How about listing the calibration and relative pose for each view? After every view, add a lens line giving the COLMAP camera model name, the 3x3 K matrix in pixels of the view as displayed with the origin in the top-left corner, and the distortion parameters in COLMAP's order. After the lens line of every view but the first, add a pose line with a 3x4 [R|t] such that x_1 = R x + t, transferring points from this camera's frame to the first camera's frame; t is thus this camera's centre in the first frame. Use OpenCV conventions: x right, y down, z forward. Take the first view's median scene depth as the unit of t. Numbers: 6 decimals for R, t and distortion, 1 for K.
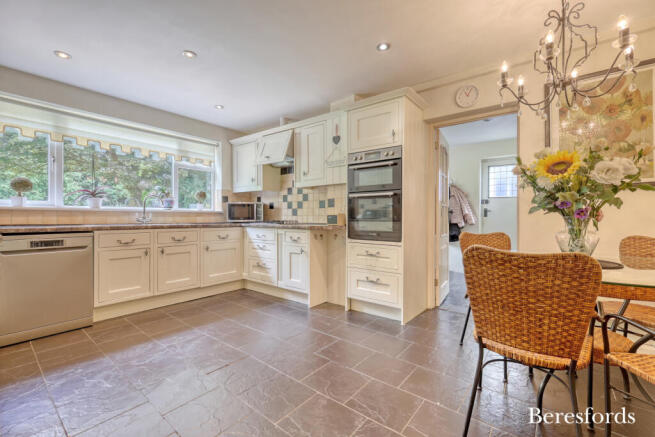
lens RADIAL K [[281.5, 0, 327.4], [0, 281.5, 217.3], [0, 0, 1]] dist [0.000281, 0.000022]
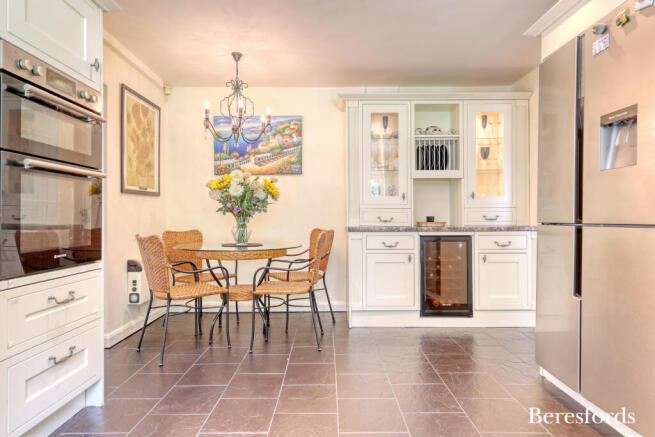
lens RADIAL K [[379.7, 0, 327.8], [0, 379.7, 216.2], [0, 0, 1]] dist [-0.001489, -0.000470]
pose [[-0.621739, -0.004156, 0.783213, -0.610934], [0.003544, 0.999961, 0.008119, -0.008362], [-0.783216, 0.007824, -0.621700, 1.084356]]
